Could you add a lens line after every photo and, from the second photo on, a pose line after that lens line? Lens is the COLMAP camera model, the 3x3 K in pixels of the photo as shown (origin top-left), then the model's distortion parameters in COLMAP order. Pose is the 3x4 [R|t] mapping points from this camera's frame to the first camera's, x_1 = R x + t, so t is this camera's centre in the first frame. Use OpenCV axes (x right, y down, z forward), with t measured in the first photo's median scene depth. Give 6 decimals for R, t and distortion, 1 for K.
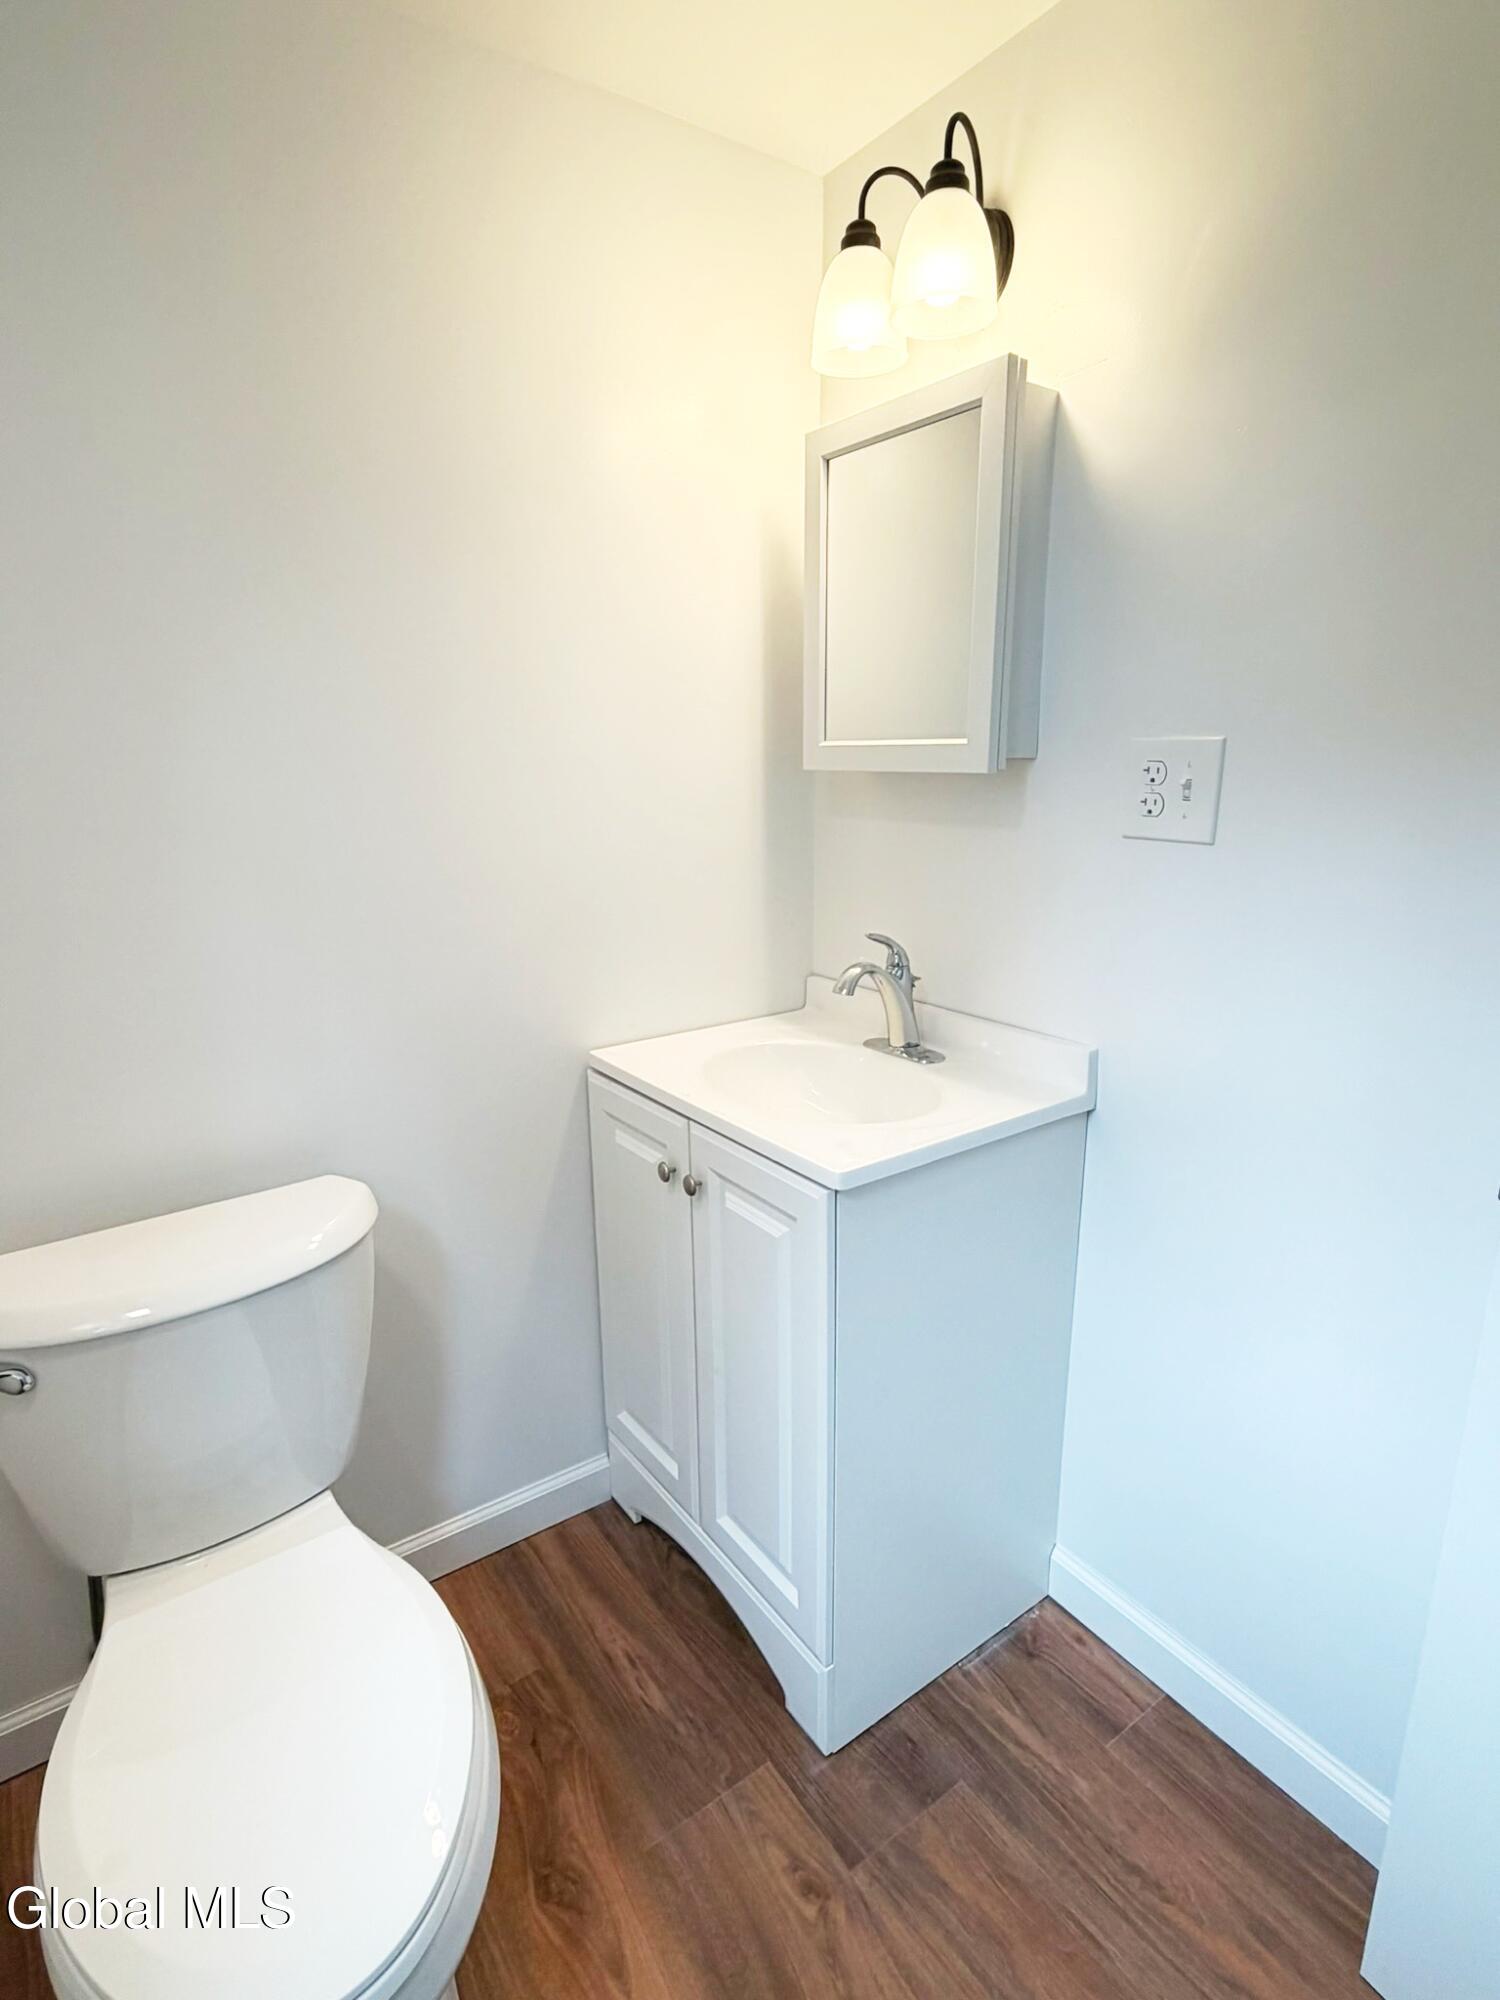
lens RADIAL K [[969.1, 0, 750.0], [0, 969.1, 1000.0], [0, 0, 1]] dist [0.001656, -0.001271]
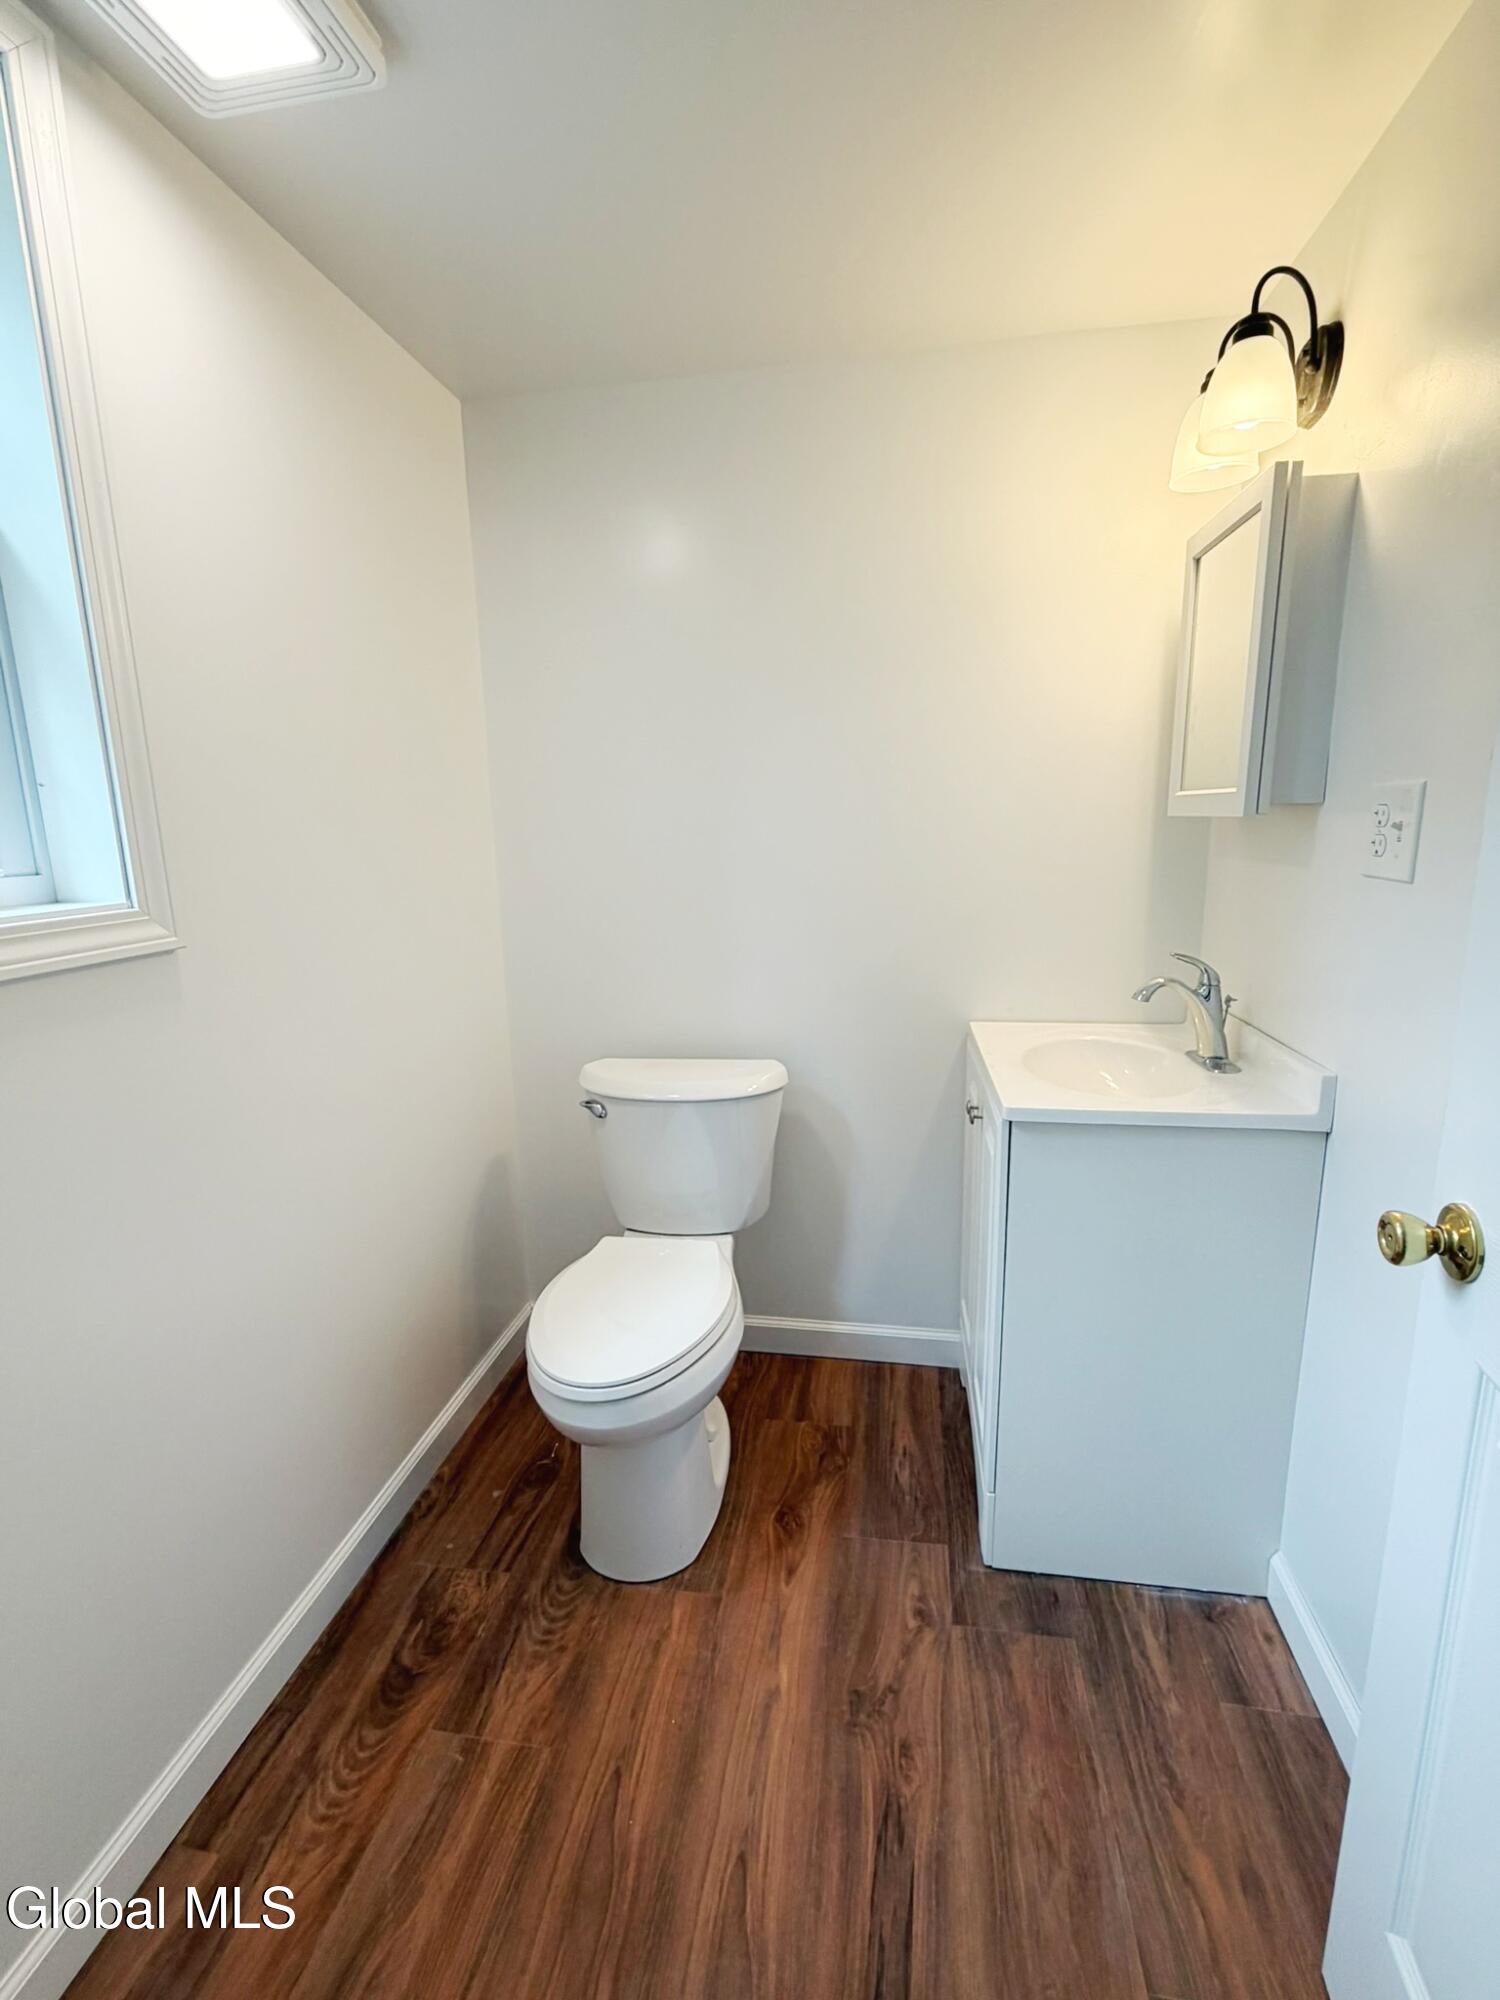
lens RADIAL K [[890.1, 0, 792.1], [0, 890.1, 1007.5], [0, 0, 1]] dist [-0.000392, -0.000305]
pose [[0.743315, 0.138850, -0.654373, 0.555027], [-0.157449, 0.987053, 0.030591, 0.042446], [0.650148, 0.080292, 0.755553, -0.132509]]
